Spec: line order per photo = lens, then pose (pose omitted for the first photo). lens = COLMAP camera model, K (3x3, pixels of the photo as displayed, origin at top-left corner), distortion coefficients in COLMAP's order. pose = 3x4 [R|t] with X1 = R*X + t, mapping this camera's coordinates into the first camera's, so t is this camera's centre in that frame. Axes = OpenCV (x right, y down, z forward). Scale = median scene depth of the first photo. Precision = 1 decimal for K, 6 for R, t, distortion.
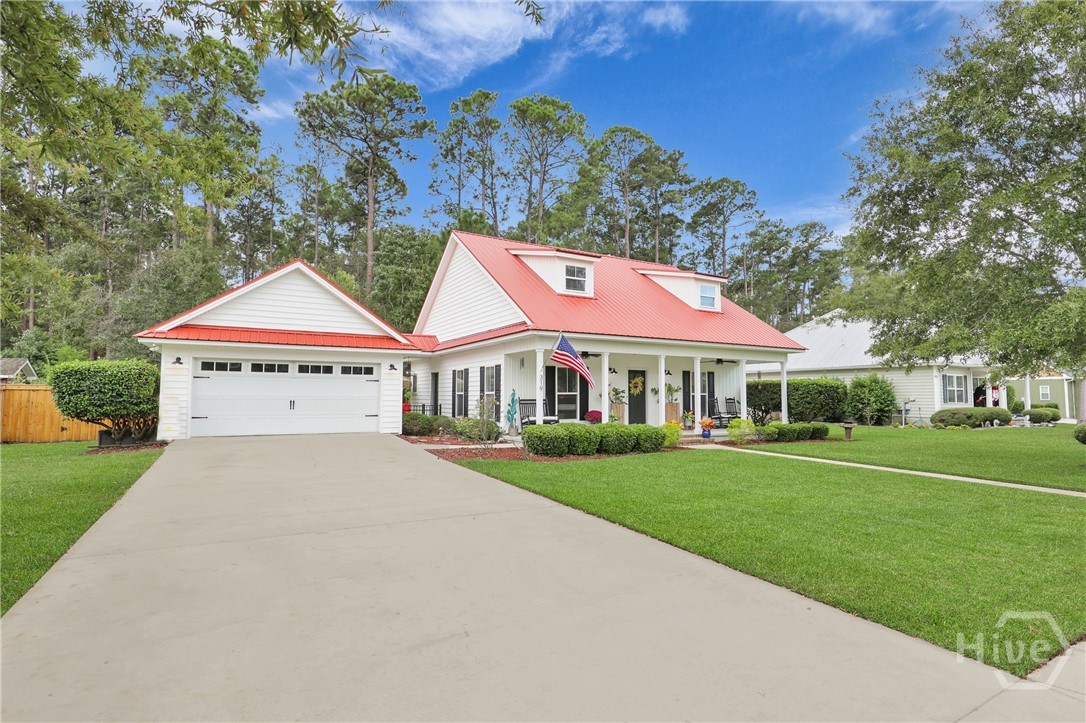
lens RADIAL K [[536.3, 0, 548.5], [0, 536.3, 364.5], [0, 0, 1]] dist [0.000379, 0.000842]
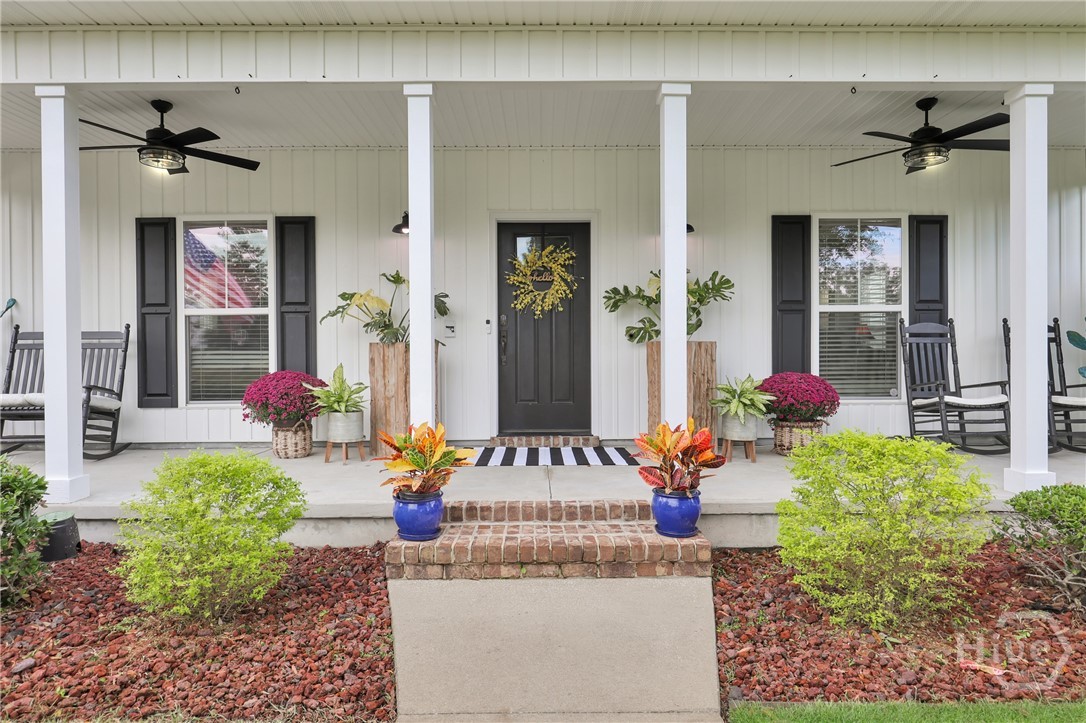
lens RADIAL K [[646.6, 0, 540.5], [0, 646.6, 361.5], [0, 0, 1]] dist [-0.001688, -0.000375]
pose [[0.869410, -0.002010, -0.494087, 0.407571], [0.037102, 0.997434, 0.061228, 0.076010], [0.492696, -0.071564, 0.867254, 0.910377]]
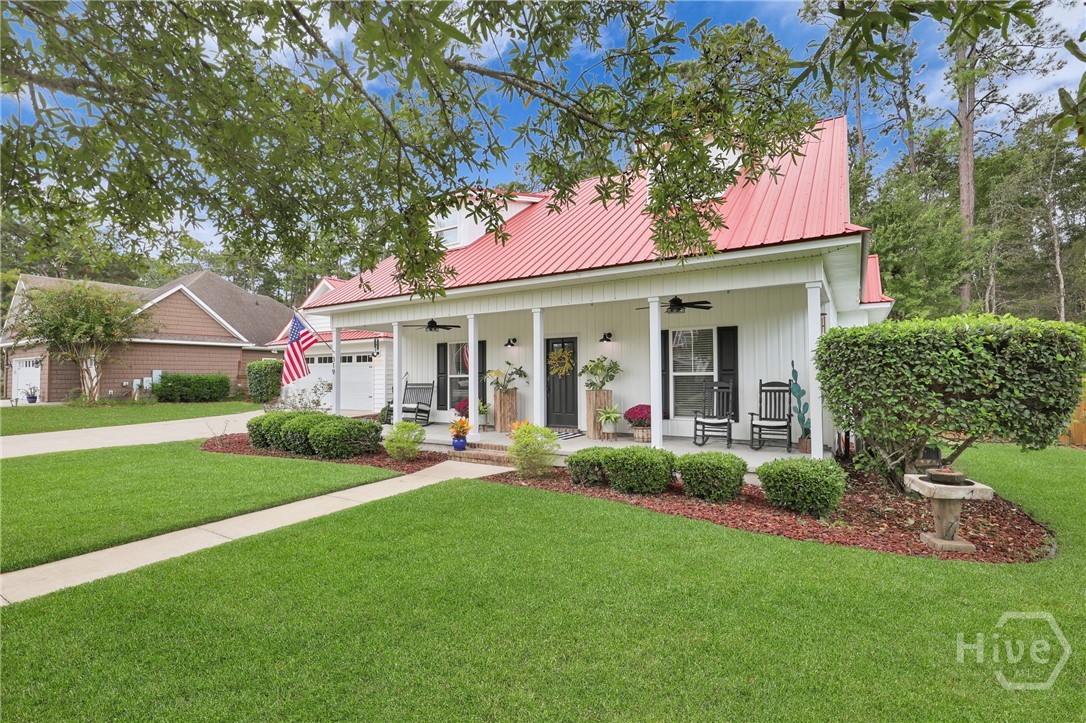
lens RADIAL K [[495.7, 0, 541.5], [0, 495.7, 362.2], [0, 0, 1]] dist [0.003065, 0.002890]
pose [[0.459234, -0.032177, -0.887732, 0.855039], [0.061209, 0.998115, -0.004514, 0.051270], [0.886204, -0.052264, 0.460338, 0.897953]]
